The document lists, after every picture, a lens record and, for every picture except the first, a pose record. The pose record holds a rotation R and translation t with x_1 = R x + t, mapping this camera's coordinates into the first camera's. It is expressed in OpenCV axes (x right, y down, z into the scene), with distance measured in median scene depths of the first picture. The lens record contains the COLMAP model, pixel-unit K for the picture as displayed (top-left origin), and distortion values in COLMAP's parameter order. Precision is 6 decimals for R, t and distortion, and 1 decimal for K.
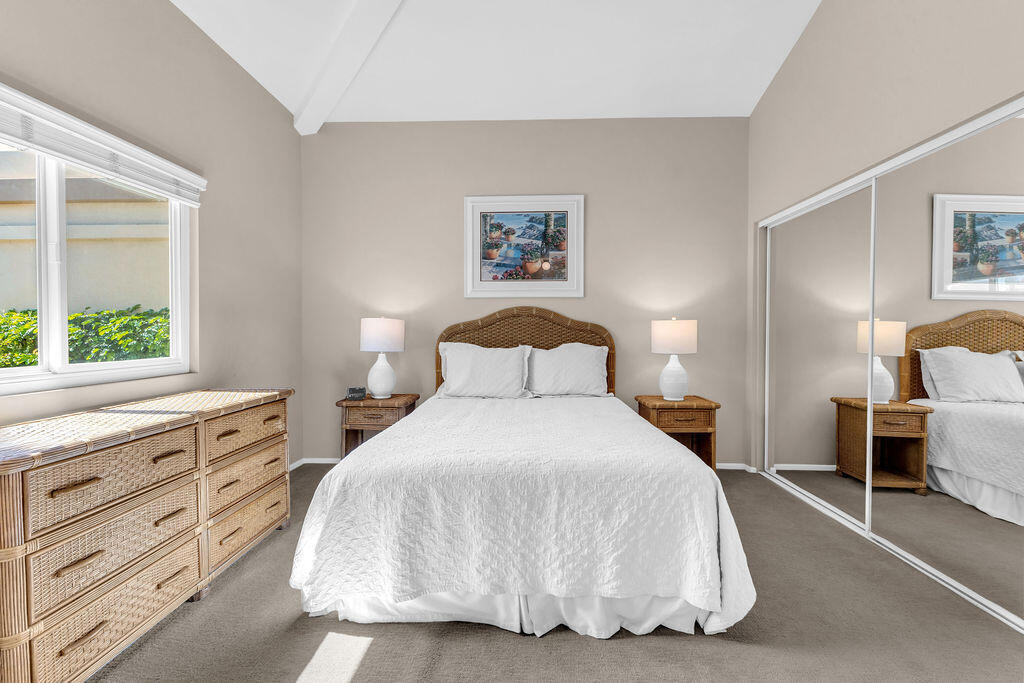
lens RADIAL K [[435.9, 0, 512.0], [0, 435.9, 341.5], [0, 0, 1]] dist [0.004033, 0.000240]
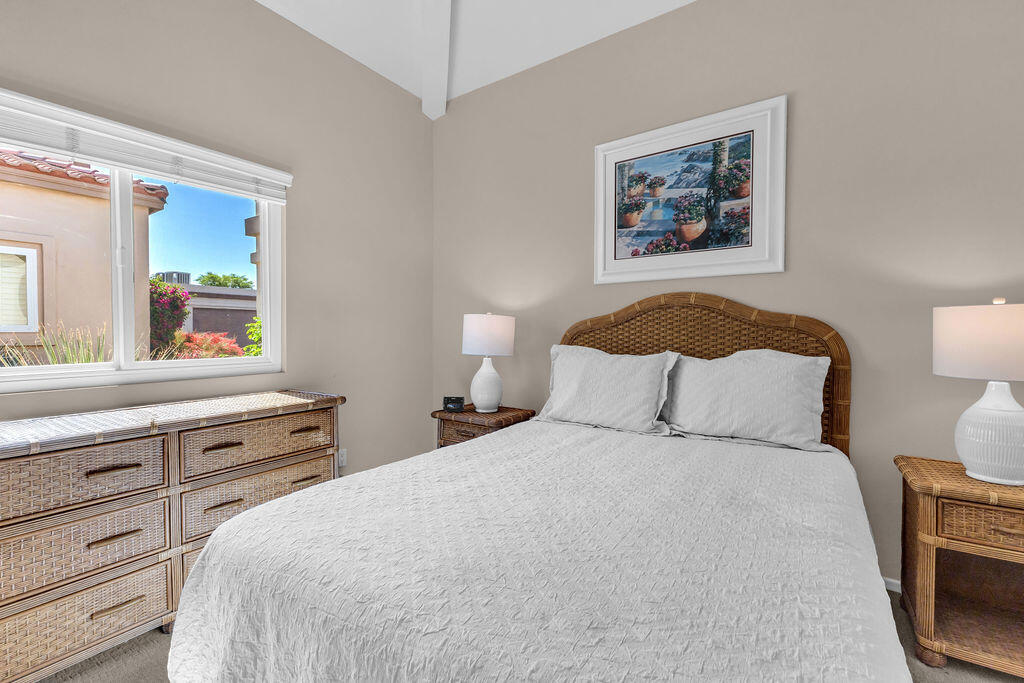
lens RADIAL K [[435.9, 0, 512.0], [0, 435.9, 341.5], [0, 0, 1]] dist [0.004033, 0.000240]
pose [[0.844261, 0.012181, -0.535794, 0.172541], [-0.011557, 0.999923, 0.004522, -0.006355], [0.535808, 0.002374, 0.844337, 0.314314]]
